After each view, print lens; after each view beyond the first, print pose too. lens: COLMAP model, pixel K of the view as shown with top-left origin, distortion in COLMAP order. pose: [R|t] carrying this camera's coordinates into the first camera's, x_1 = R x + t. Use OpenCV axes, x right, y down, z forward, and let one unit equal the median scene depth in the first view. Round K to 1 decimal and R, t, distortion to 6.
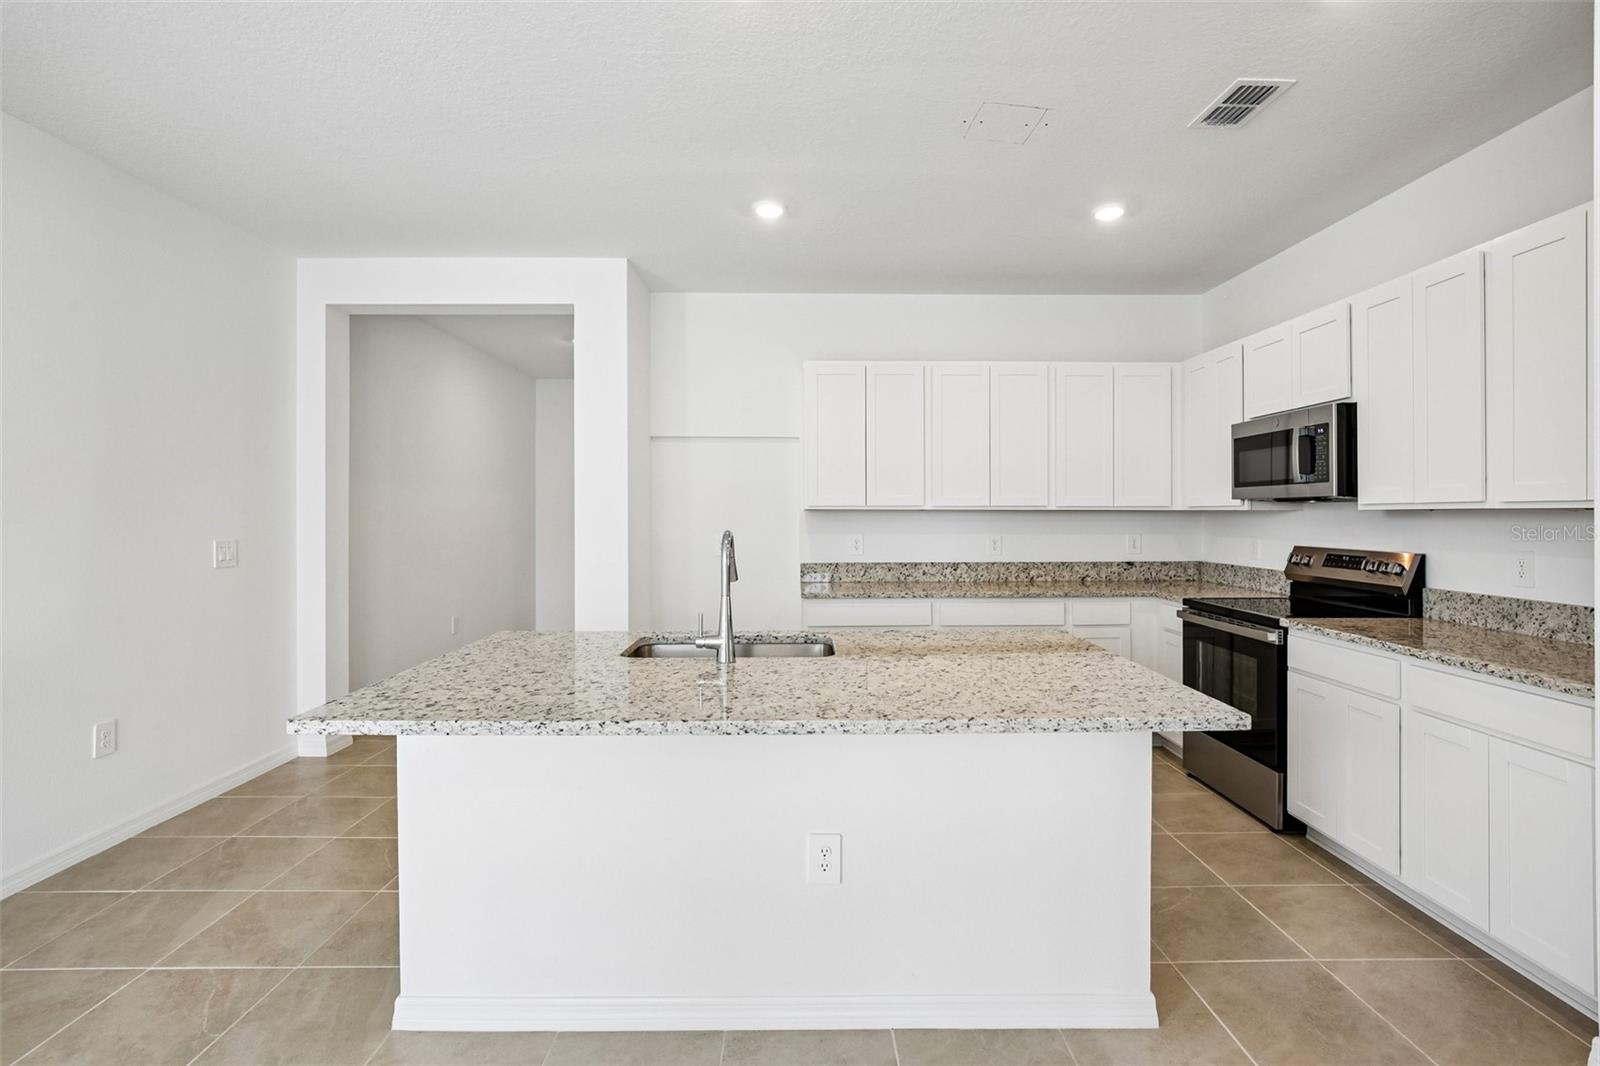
lens RADIAL K [[712.7, 0, 801.0], [0, 712.7, 518.4], [0, 0, 1]] dist [-0.012749, 0.002305]
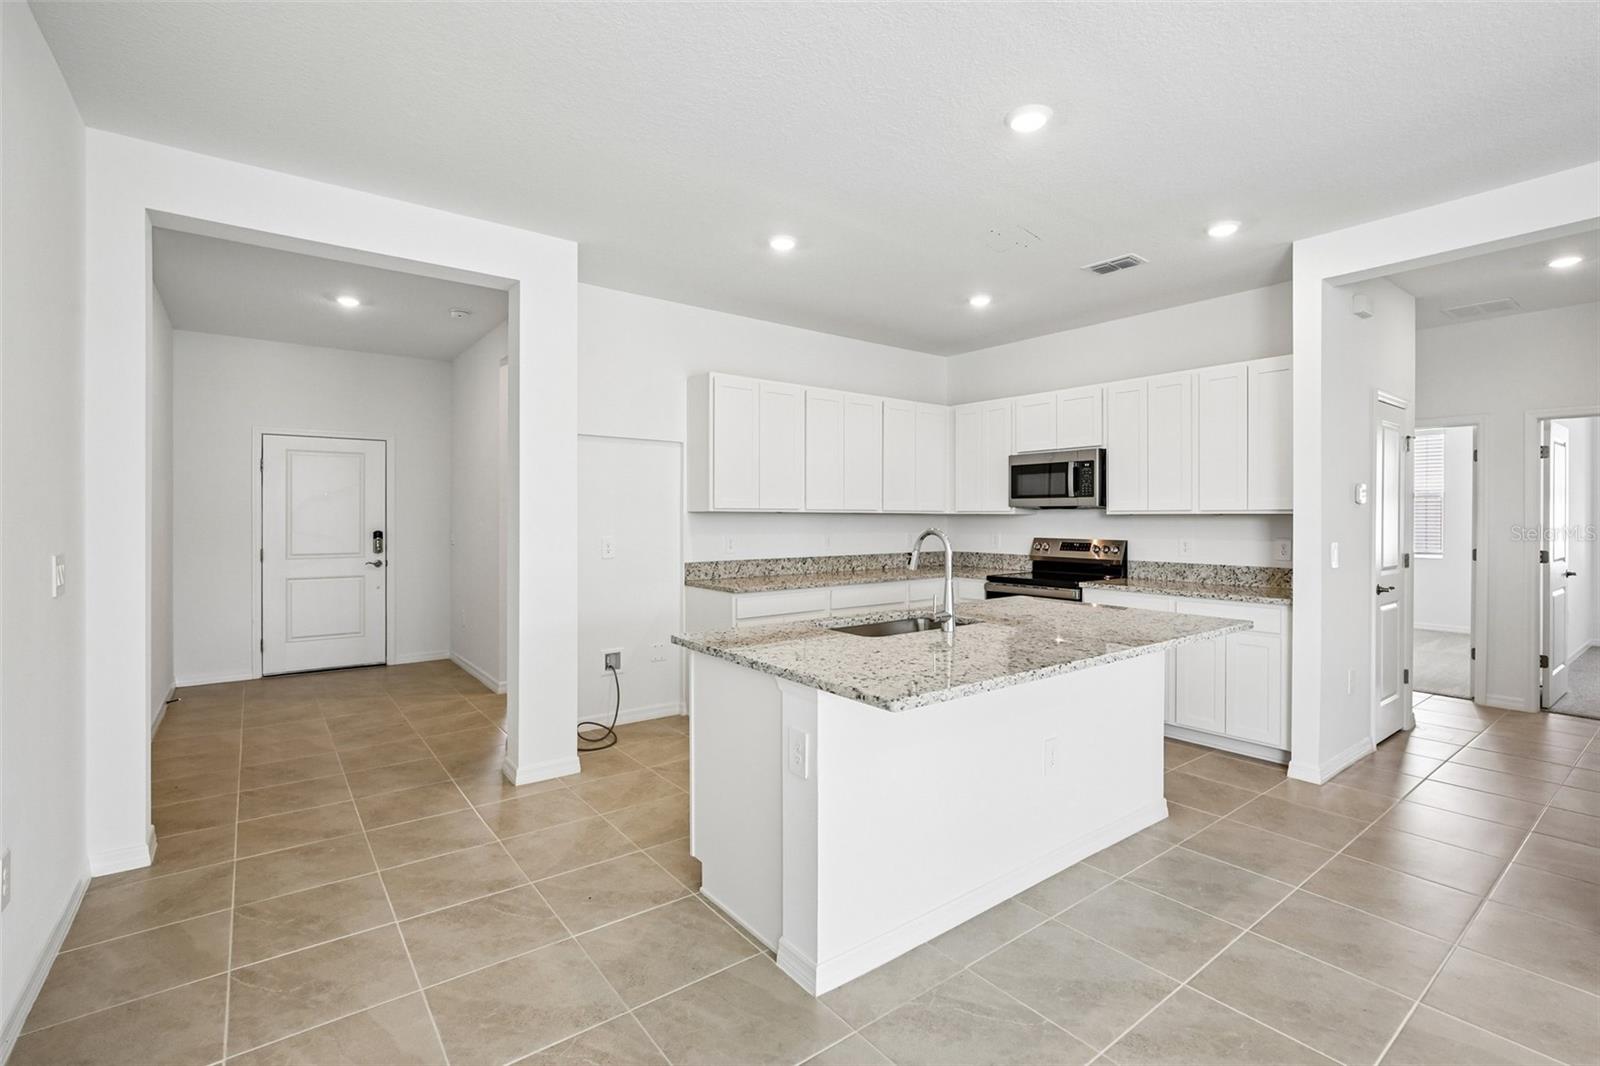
lens RADIAL K [[712.7, 0, 799.0], [0, 712.7, 524.1], [0, 0, 1]] dist [-0.012749, 0.002305]
pose [[0.802037, -0.003682, 0.597263, -0.567739], [0.000942, 0.999988, 0.004900, 0.001409], [-0.597273, -0.003367, 0.802031, 0.071618]]
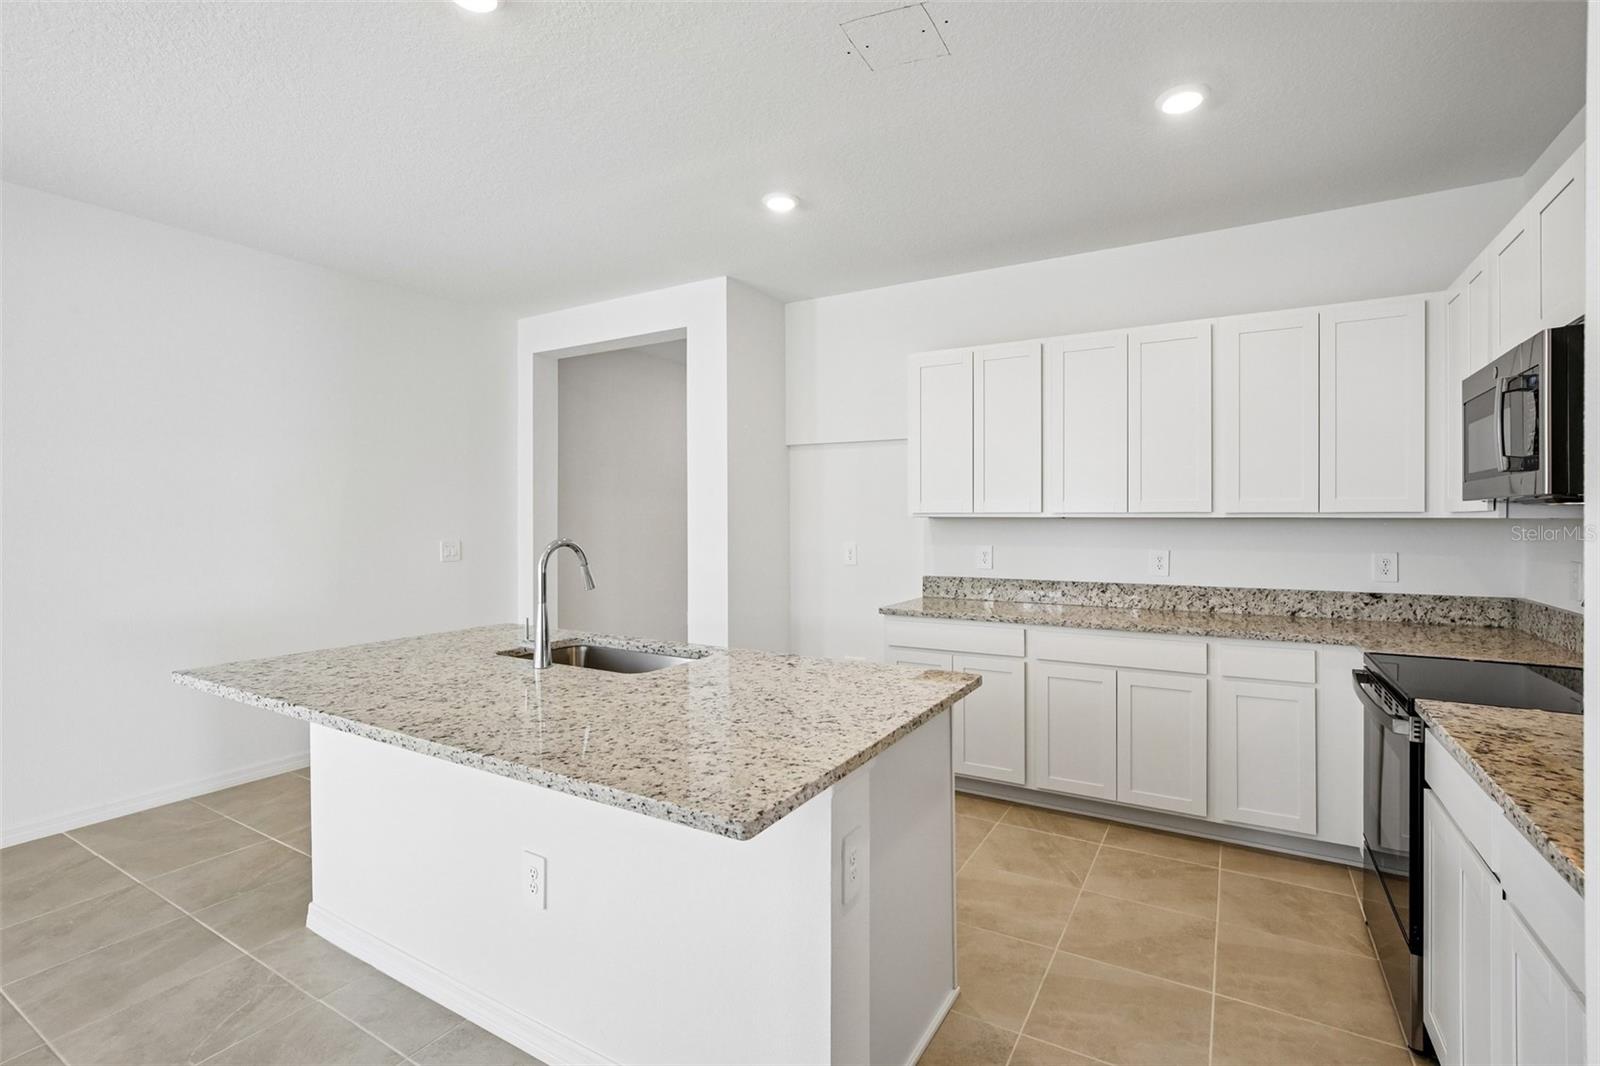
lens RADIAL K [[712.7, 0, 819.2], [0, 712.7, 525.7], [0, 0, 1]] dist [-0.012749, 0.002305]
pose [[0.865087, 0.005403, -0.501593, 0.393645], [-0.004871, 0.999985, 0.002372, -0.003392], [0.501599, 0.000391, 0.865100, 0.165829]]
